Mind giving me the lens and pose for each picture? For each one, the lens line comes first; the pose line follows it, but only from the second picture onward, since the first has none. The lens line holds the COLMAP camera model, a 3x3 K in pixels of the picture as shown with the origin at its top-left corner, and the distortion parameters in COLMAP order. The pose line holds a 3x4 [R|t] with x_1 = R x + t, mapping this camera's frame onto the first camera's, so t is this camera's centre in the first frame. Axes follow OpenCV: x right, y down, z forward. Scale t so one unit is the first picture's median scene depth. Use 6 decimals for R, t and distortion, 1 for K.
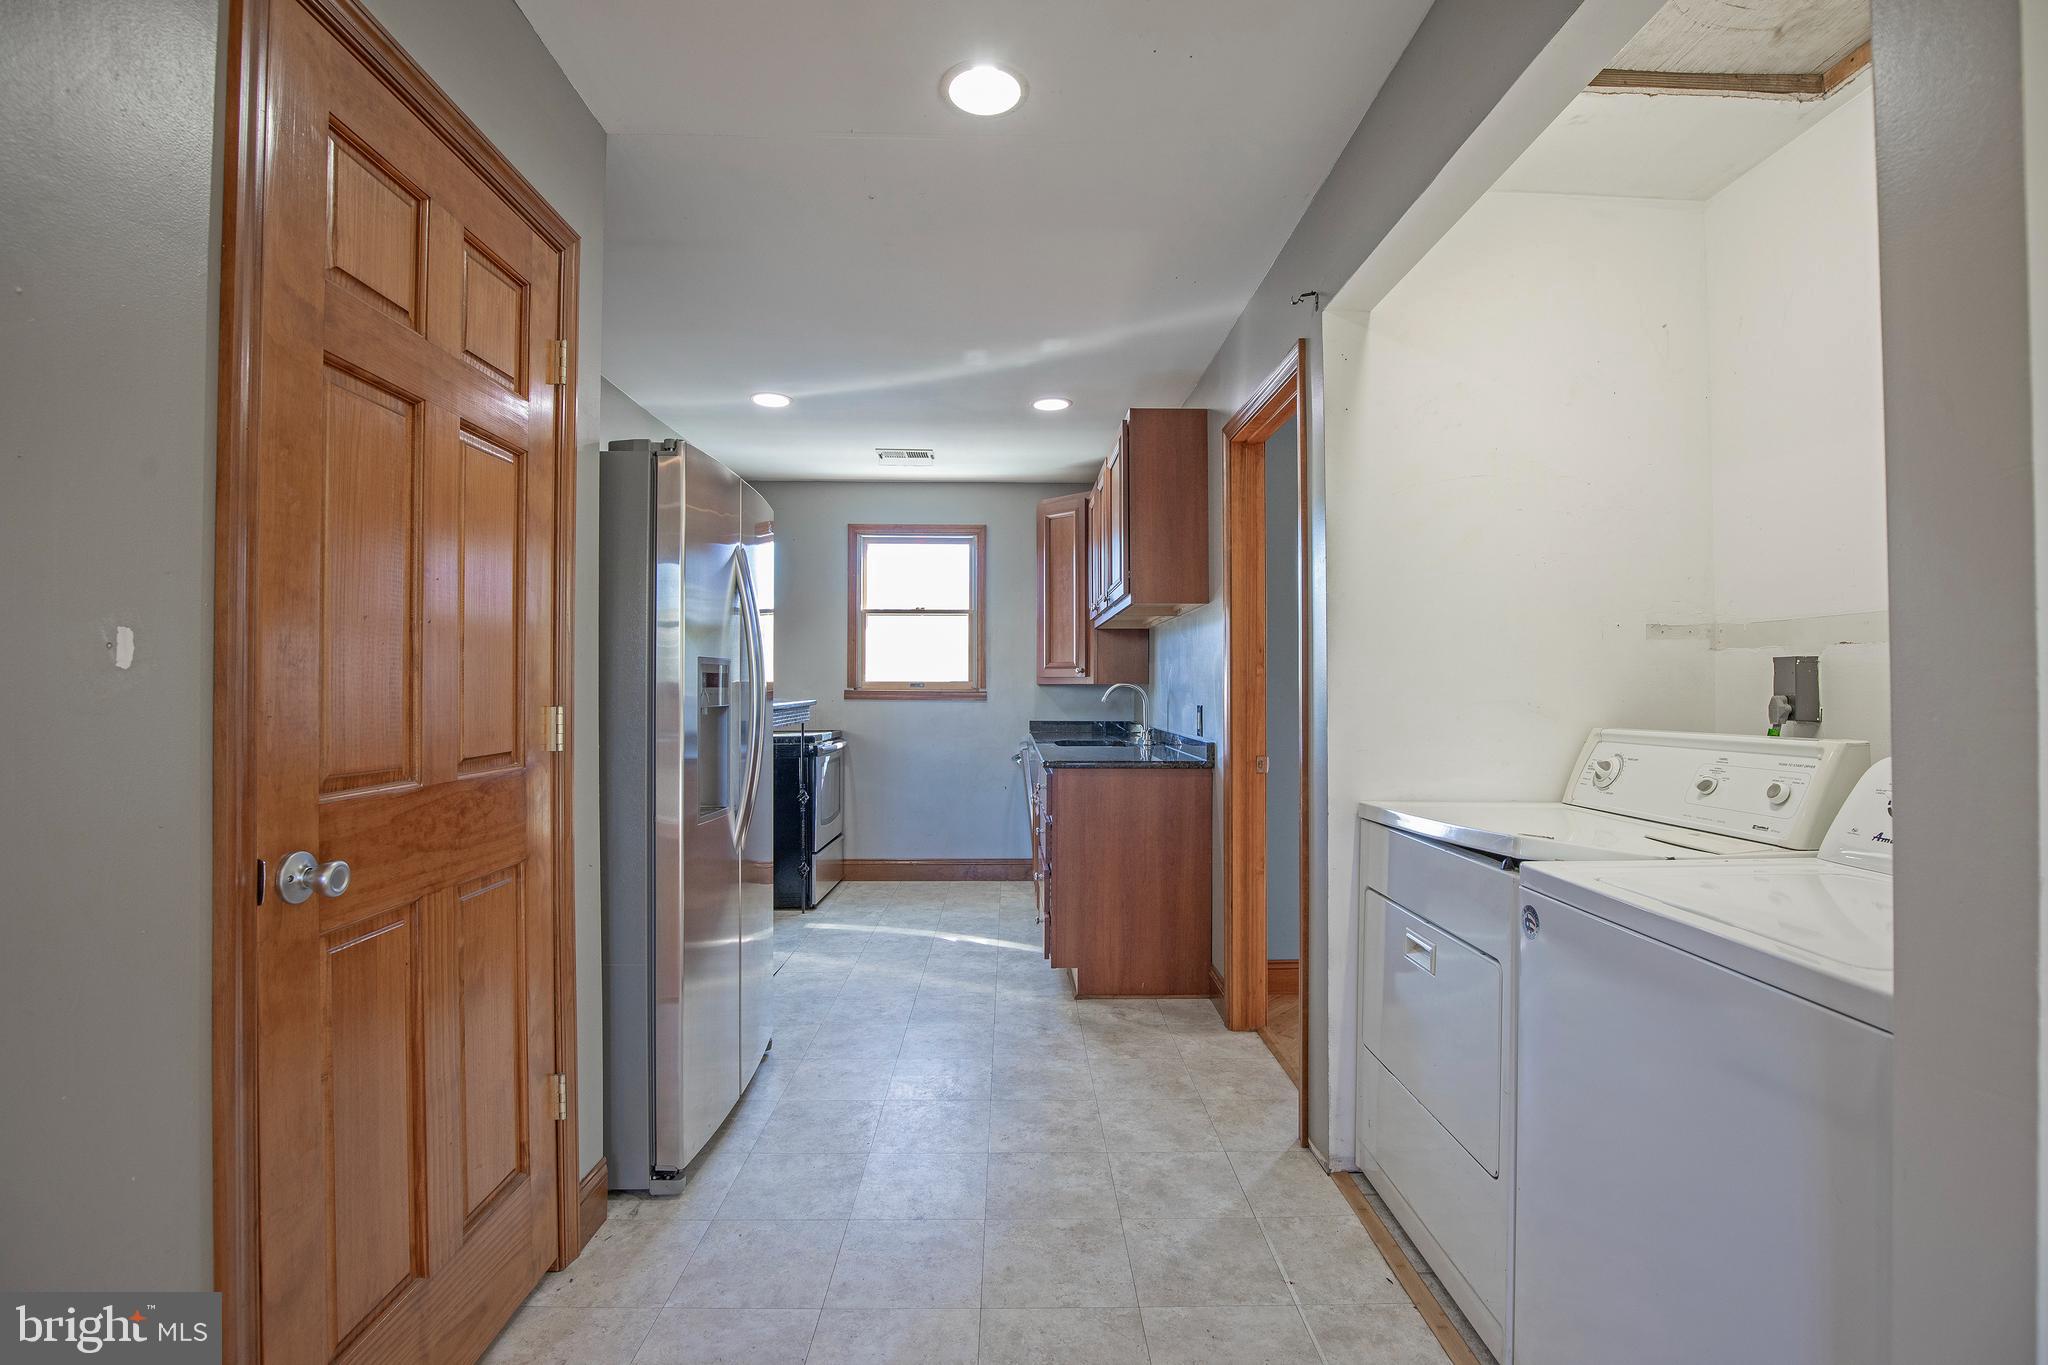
lens RADIAL K [[963.1, 0, 1031.3], [0, 963.1, 692.7], [0, 0, 1]] dist [-0.033765, 0.006273]
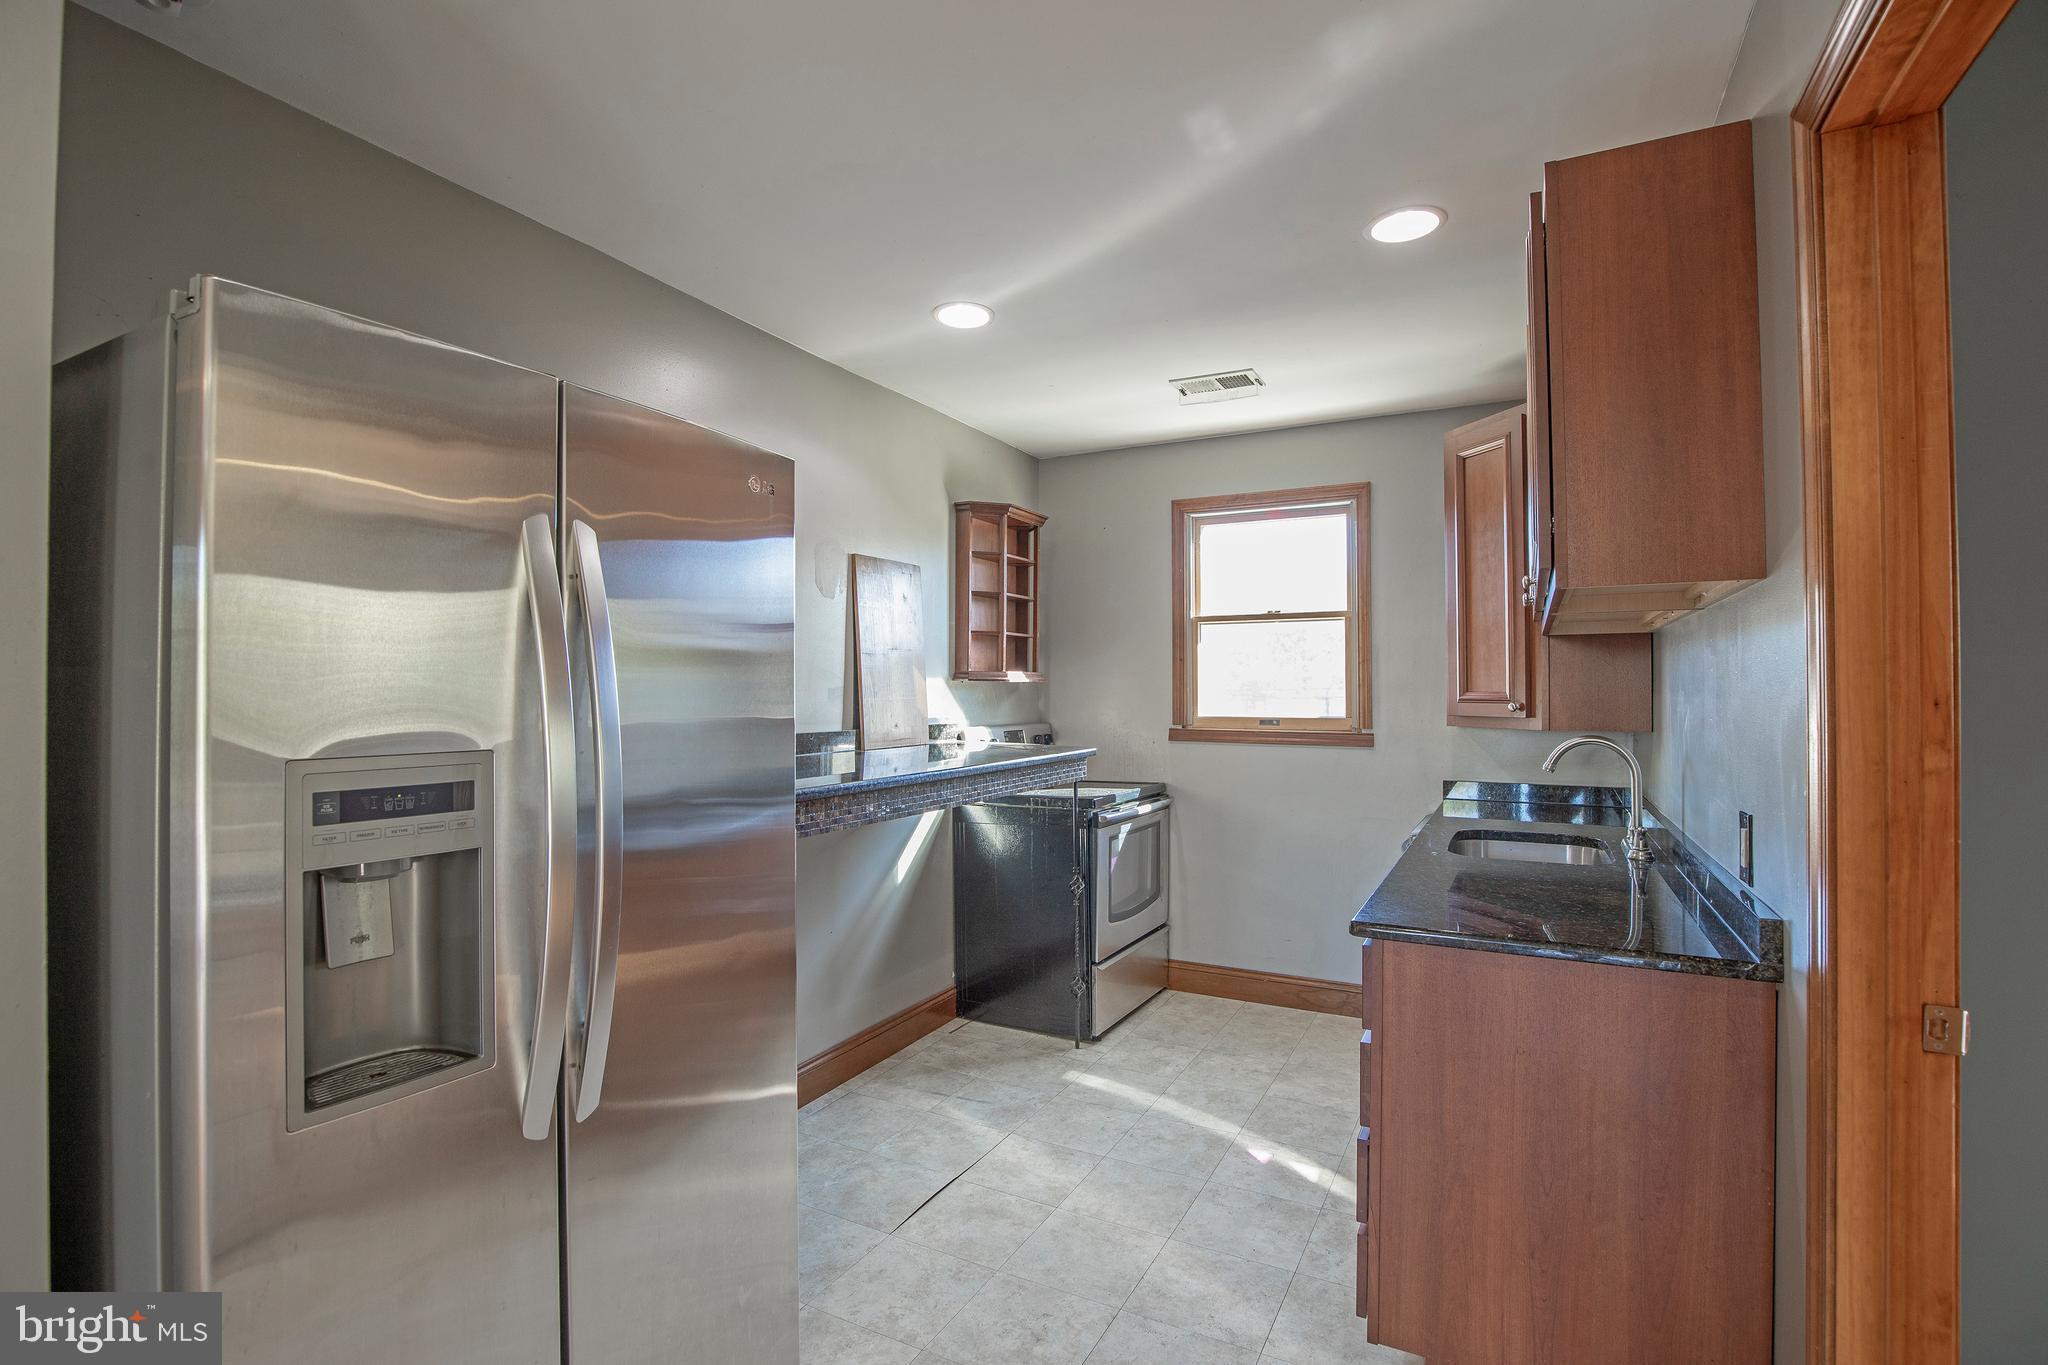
lens RADIAL K [[979.2, 0, 1009.5], [0, 979.2, 687.0], [0, 0, 1]] dist [-0.023164, 0.001409]
pose [[0.872553, -0.005965, -0.488483, 0.079436], [-0.000403, 0.999916, -0.012928, -0.030545], [0.488520, 0.011477, 0.872477, 0.367433]]
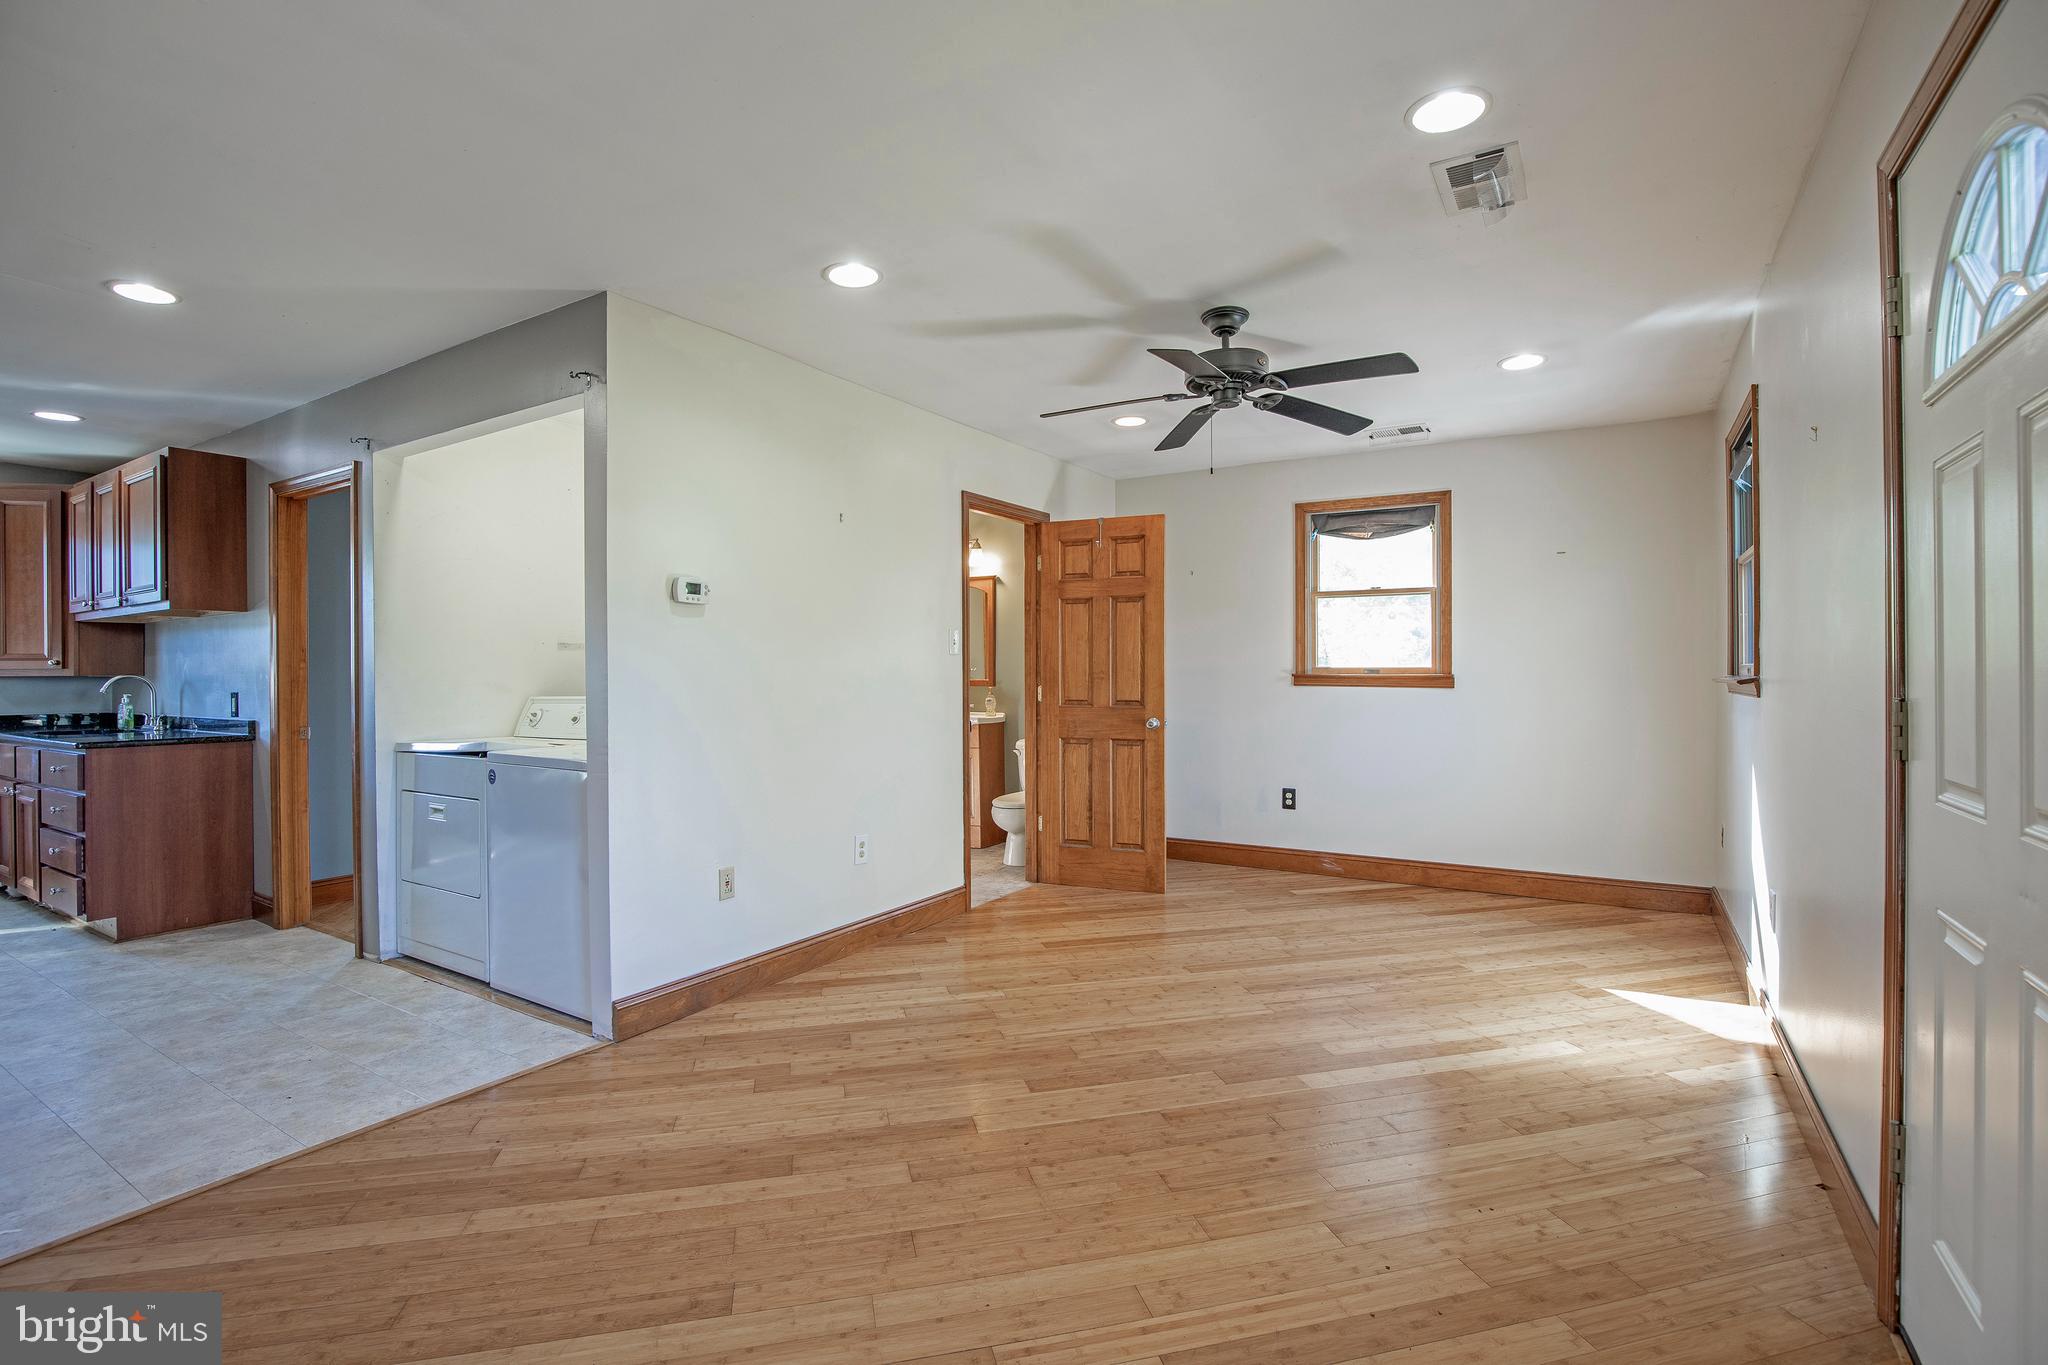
lens RADIAL K [[1020.8, 0, 1059.1], [0, 1020.8, 670.5], [0, 0, 1]] dist [-0.029209, 0.001192]
pose [[0.564557, 0.002313, 0.825391, -0.235057], [0.010929, 0.999887, -0.010277, 0.008153], [-0.825322, 0.014822, 0.564468, -0.493152]]
